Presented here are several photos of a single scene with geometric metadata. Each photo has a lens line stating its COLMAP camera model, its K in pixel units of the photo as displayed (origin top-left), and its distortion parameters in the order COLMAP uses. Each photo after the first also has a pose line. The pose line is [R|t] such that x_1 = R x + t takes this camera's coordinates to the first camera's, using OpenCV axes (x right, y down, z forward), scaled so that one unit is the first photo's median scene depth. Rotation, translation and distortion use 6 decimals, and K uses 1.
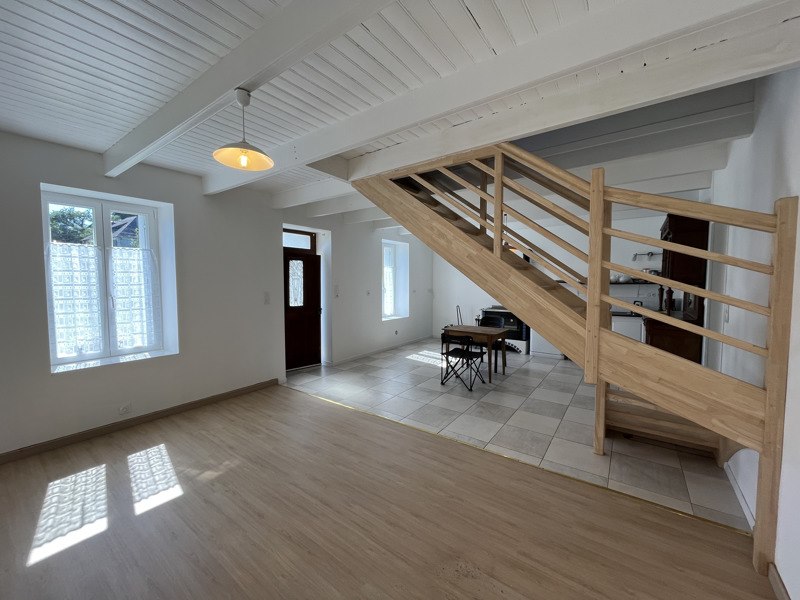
lens RADIAL K [[321.4, 0, 399.1], [0, 321.4, 299.0], [0, 0, 1]] dist [-0.002669, 0.000201]
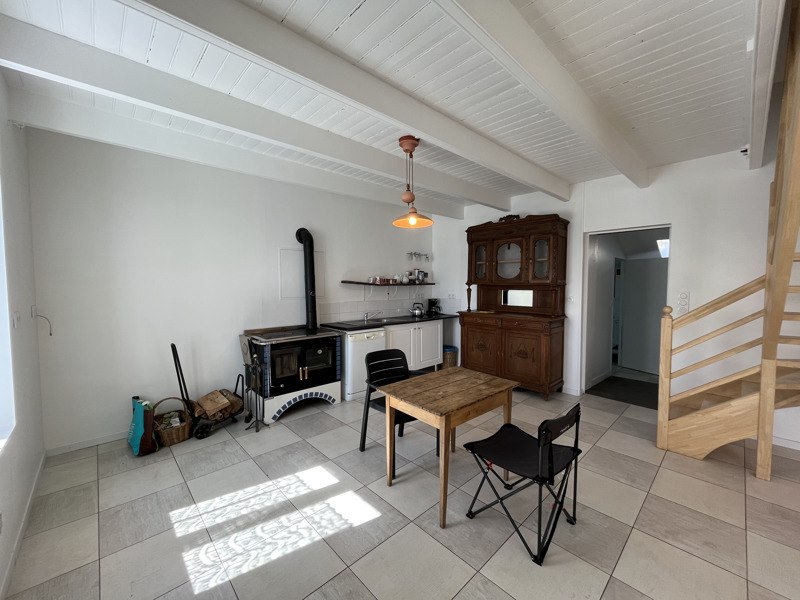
lens RADIAL K [[321.4, 0, 396.6], [0, 321.4, 299.0], [0, 0, 1]] dist [-0.002669, 0.000201]
pose [[0.195019, -0.050241, 0.979512, -0.456096], [0.058538, 0.997503, 0.039509, -0.108222], [-0.979051, 0.049634, 0.197473, 2.025506]]
